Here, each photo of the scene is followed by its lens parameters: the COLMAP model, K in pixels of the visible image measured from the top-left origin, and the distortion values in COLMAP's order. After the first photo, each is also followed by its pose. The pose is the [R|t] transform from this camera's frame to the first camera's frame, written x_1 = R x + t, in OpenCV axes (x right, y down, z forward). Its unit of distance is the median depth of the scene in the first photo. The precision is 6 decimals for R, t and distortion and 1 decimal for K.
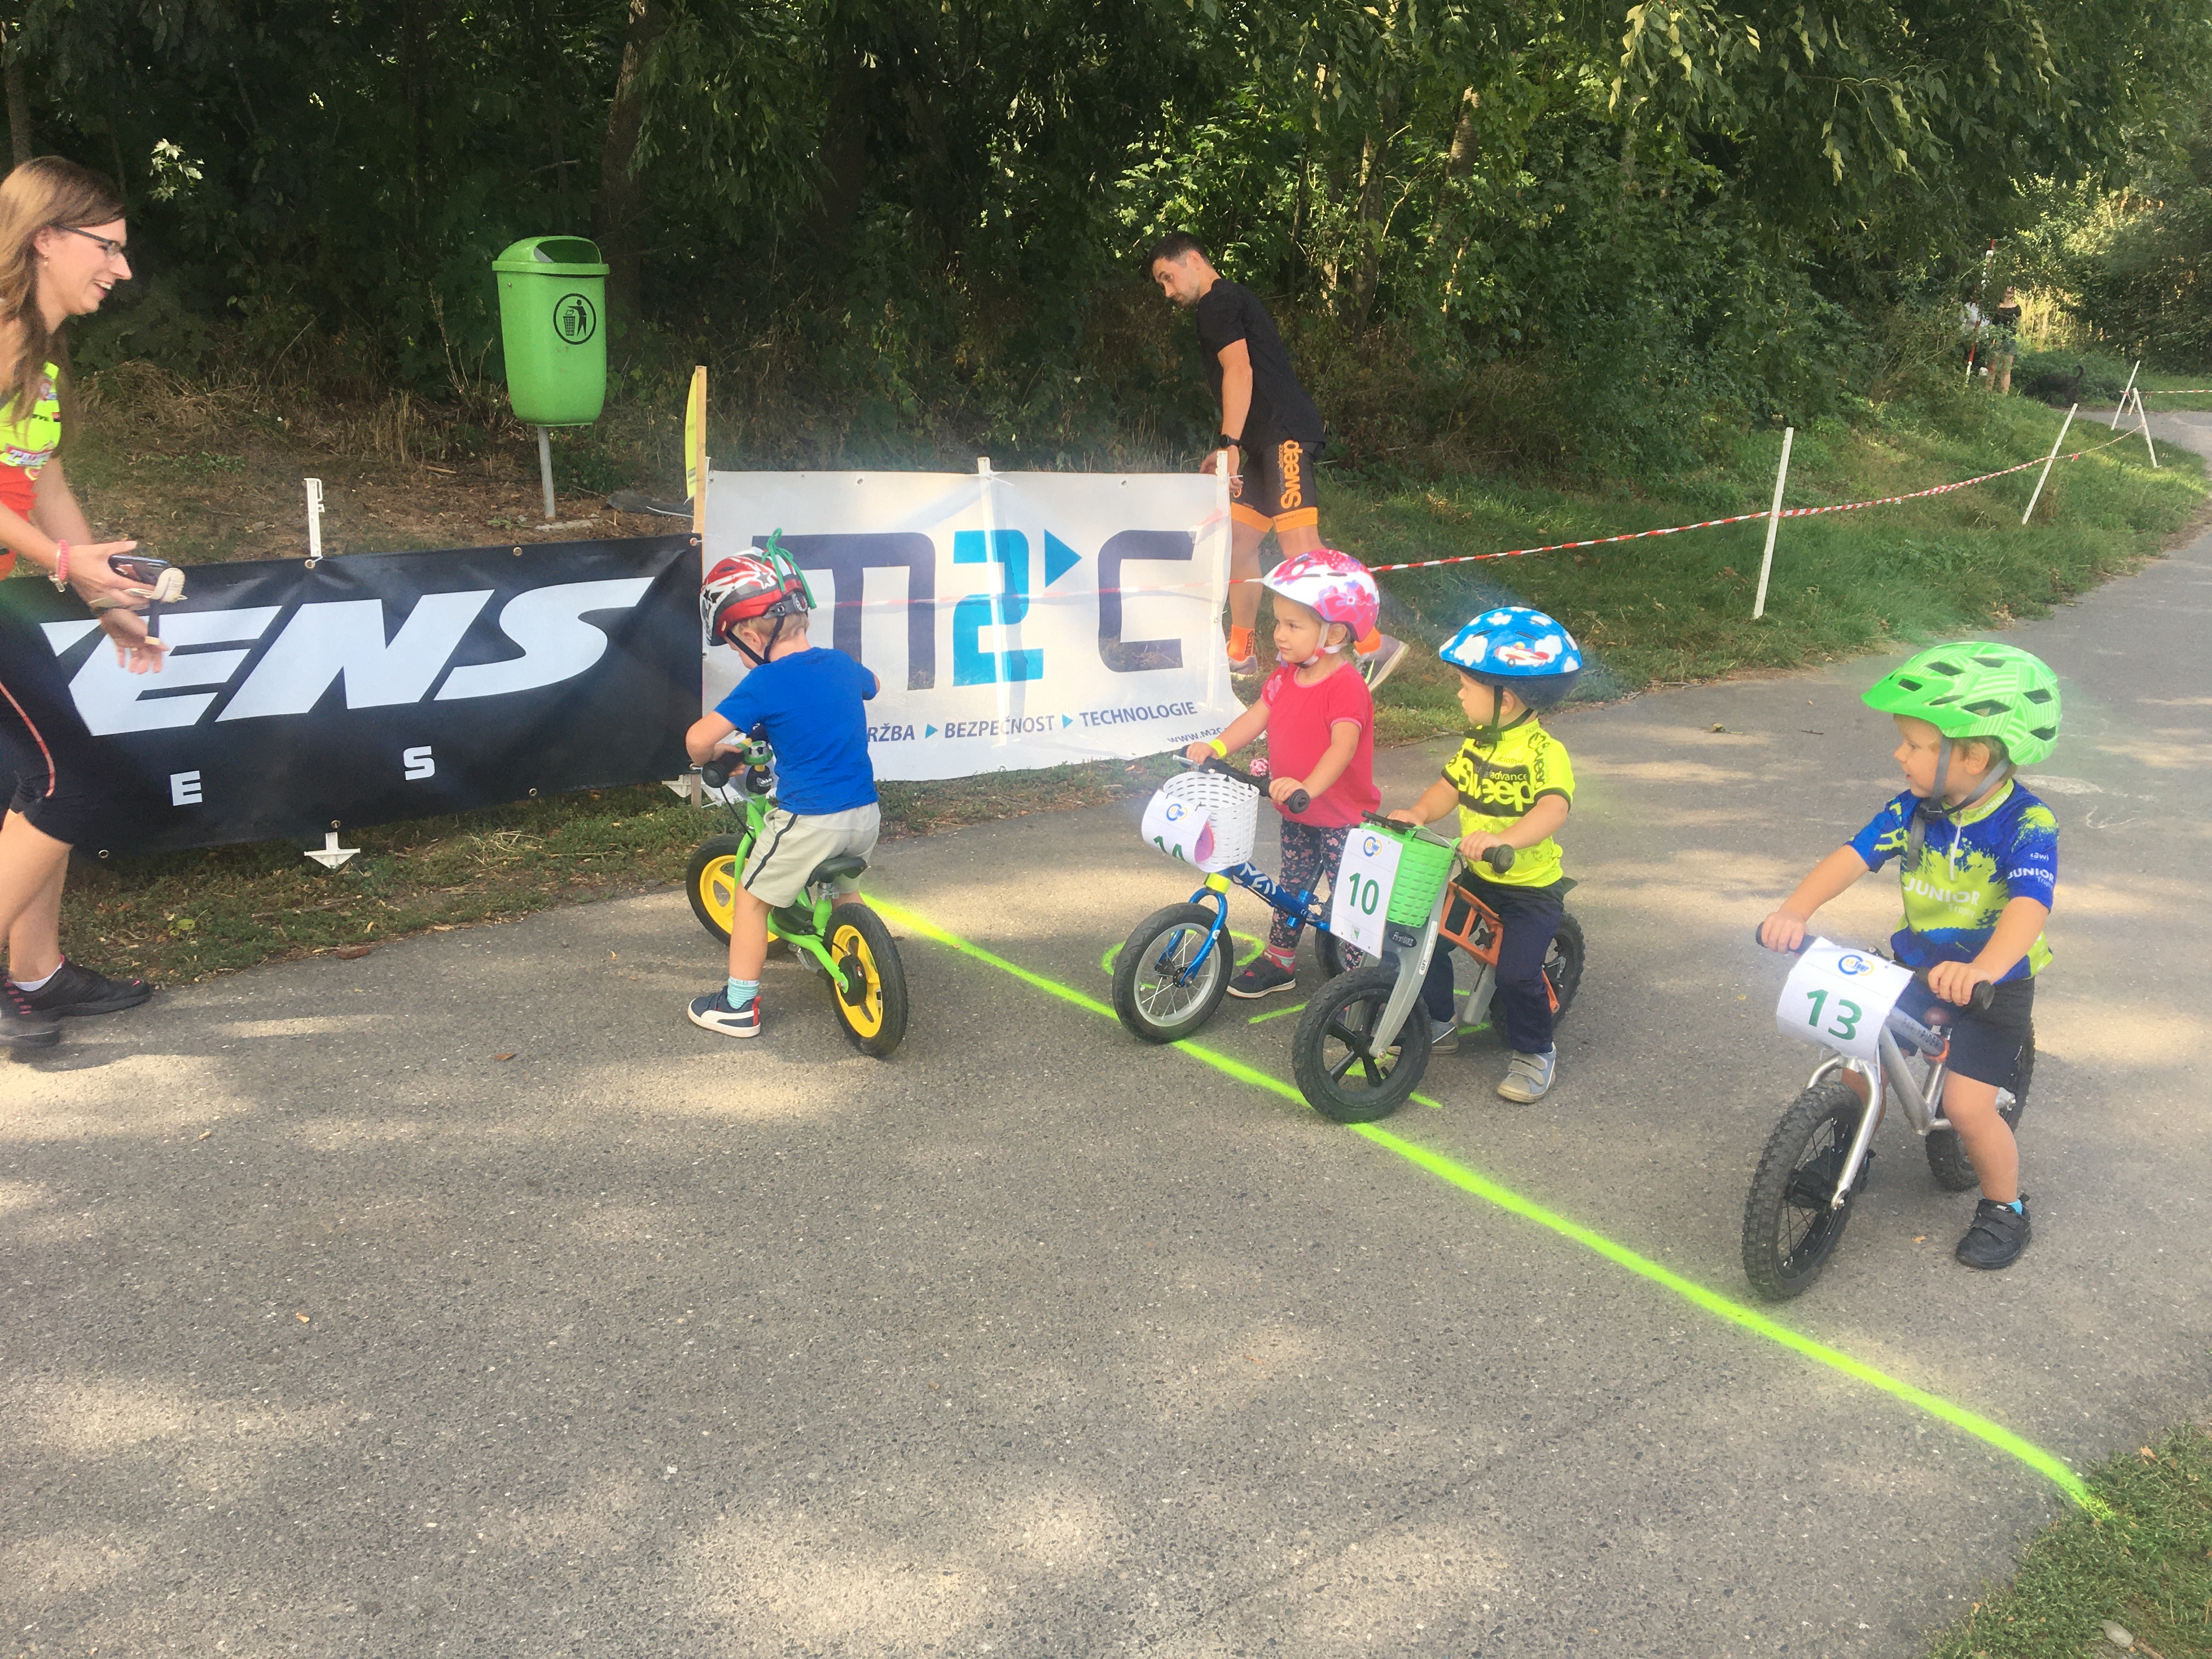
lens RADIAL K [[1835.5, 0, 1106.0], [0, 1835.5, 829.5], [0, 0, 1]] dist [0.086031, -0.104882]
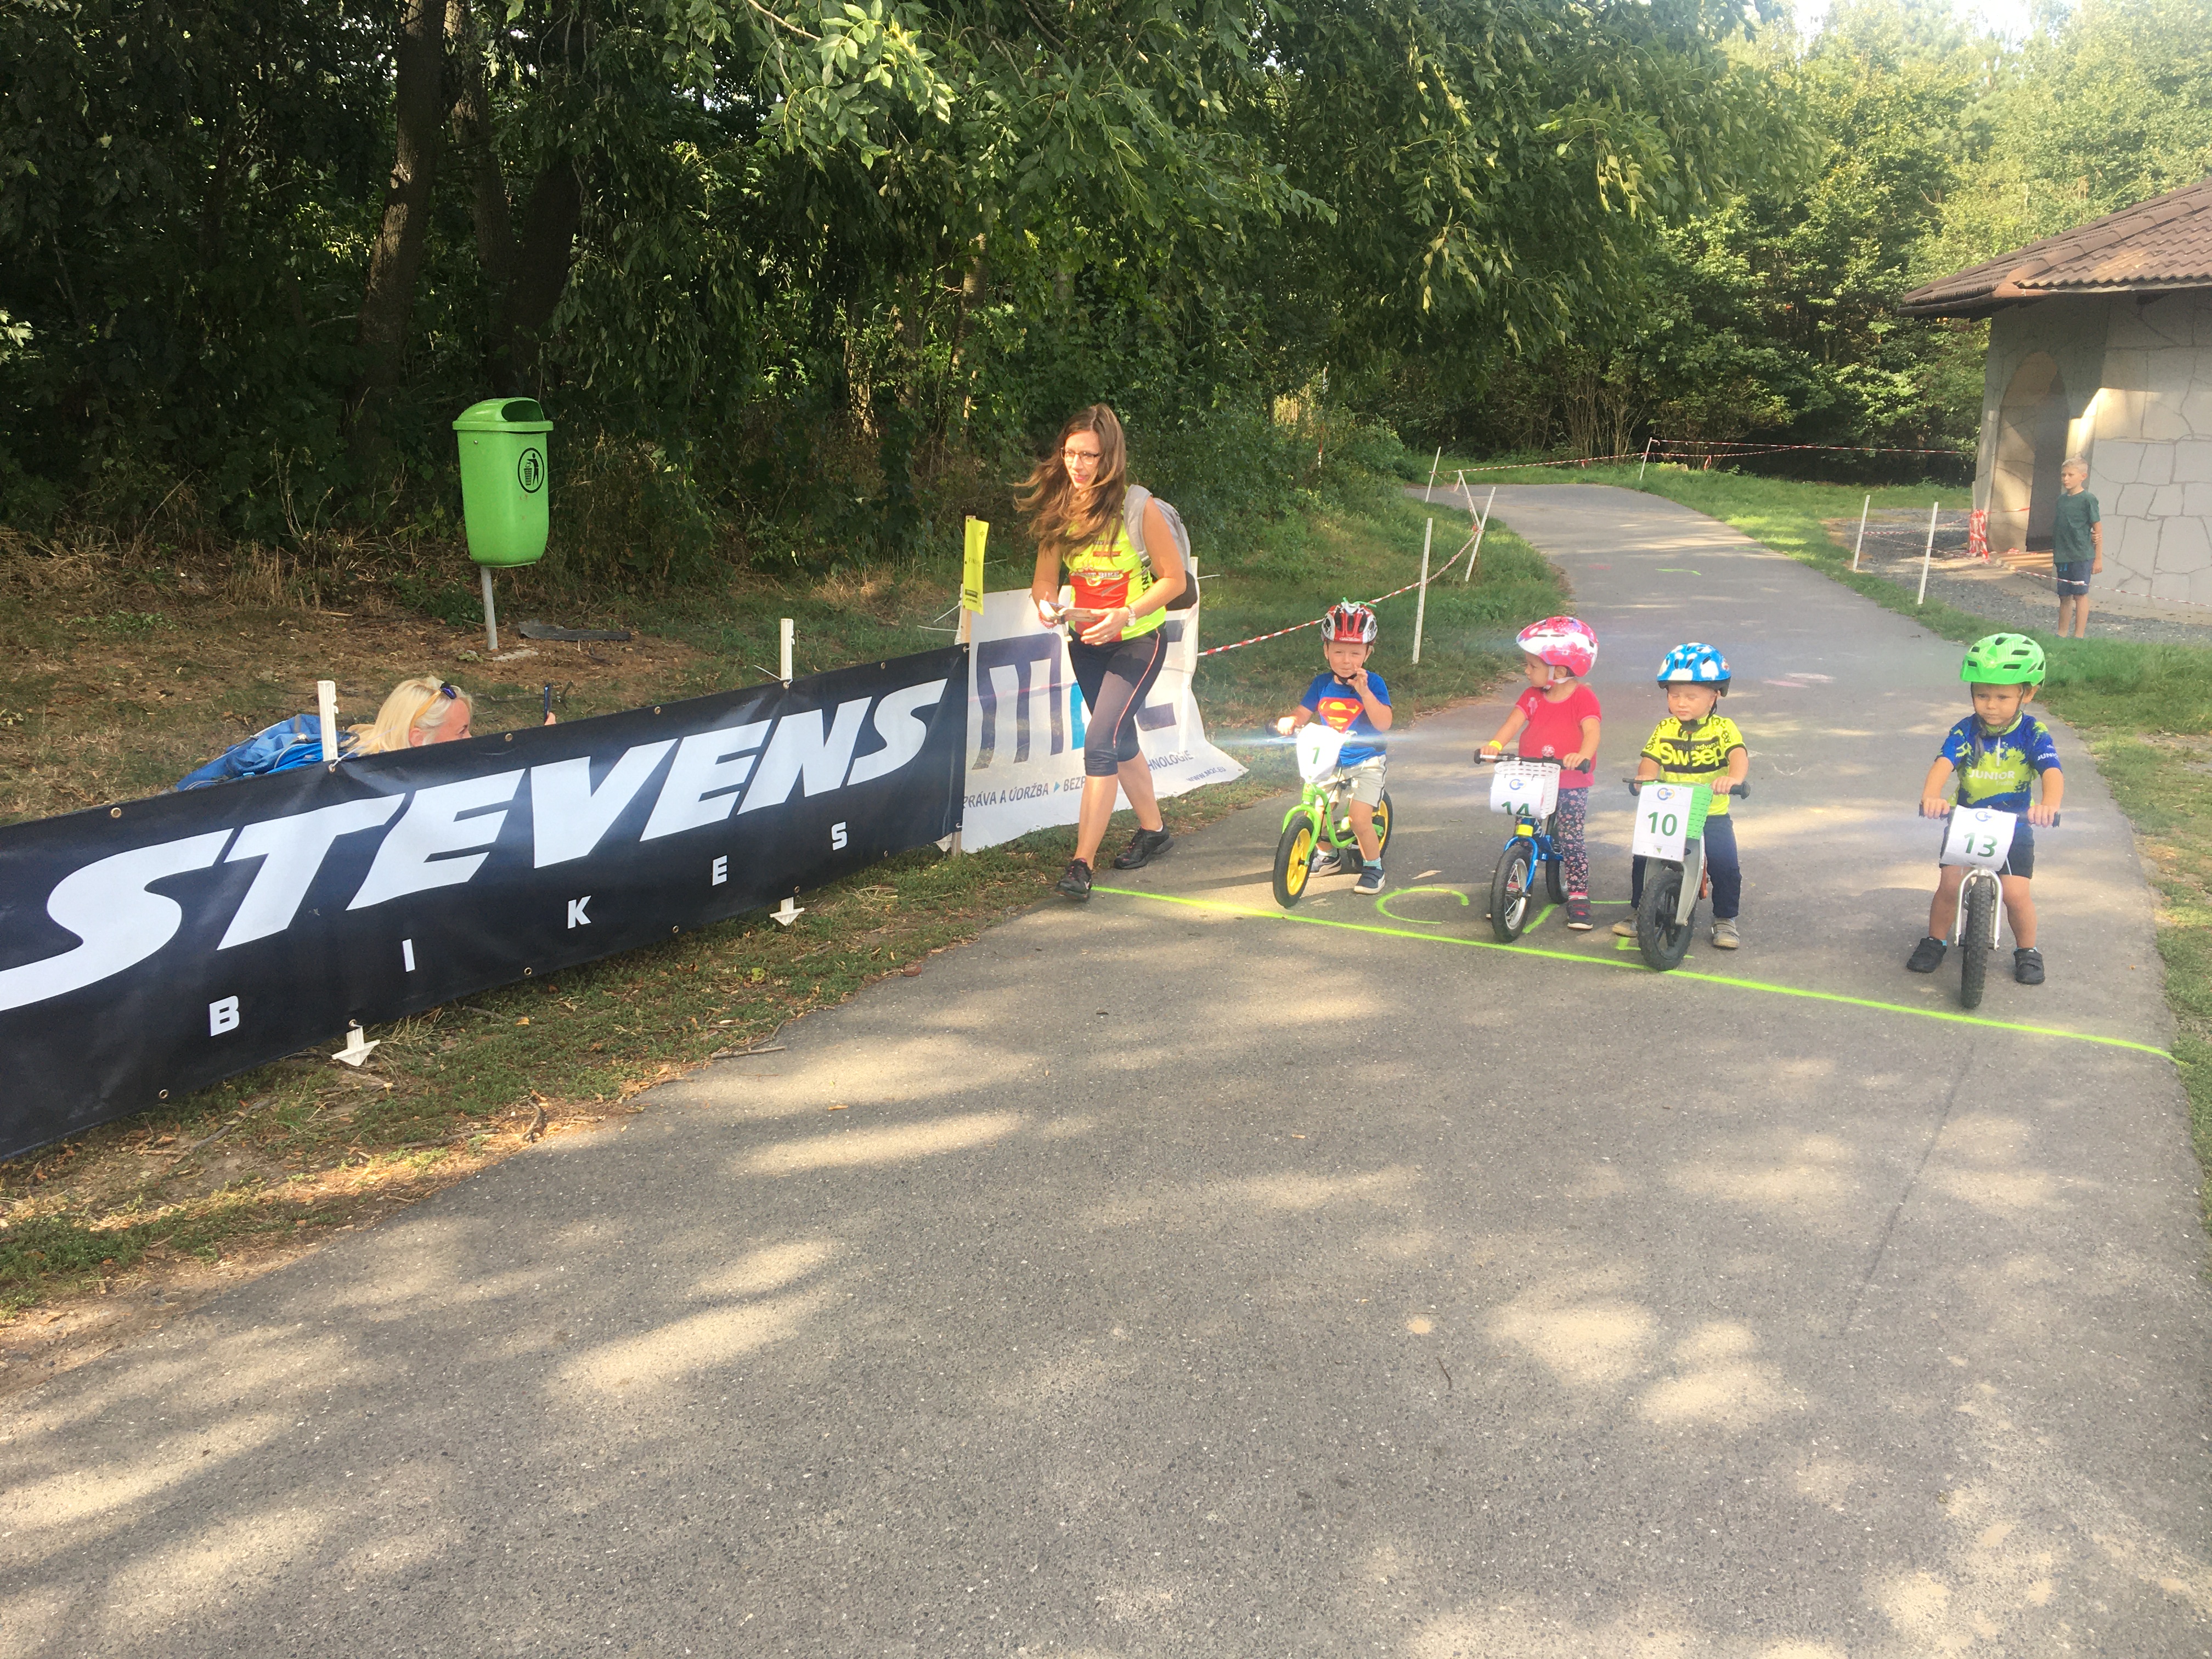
lens RADIAL K [[1863.6, 0, 1106.0], [0, 1863.6, 829.5], [0, 0, 1]] dist [0.075151, -0.107360]
pose [[0.920677, -0.106620, 0.375480, -0.679508], [0.124836, 0.991876, -0.024450, 0.013839], [-0.369823, 0.069384, 0.926508, -0.250917]]
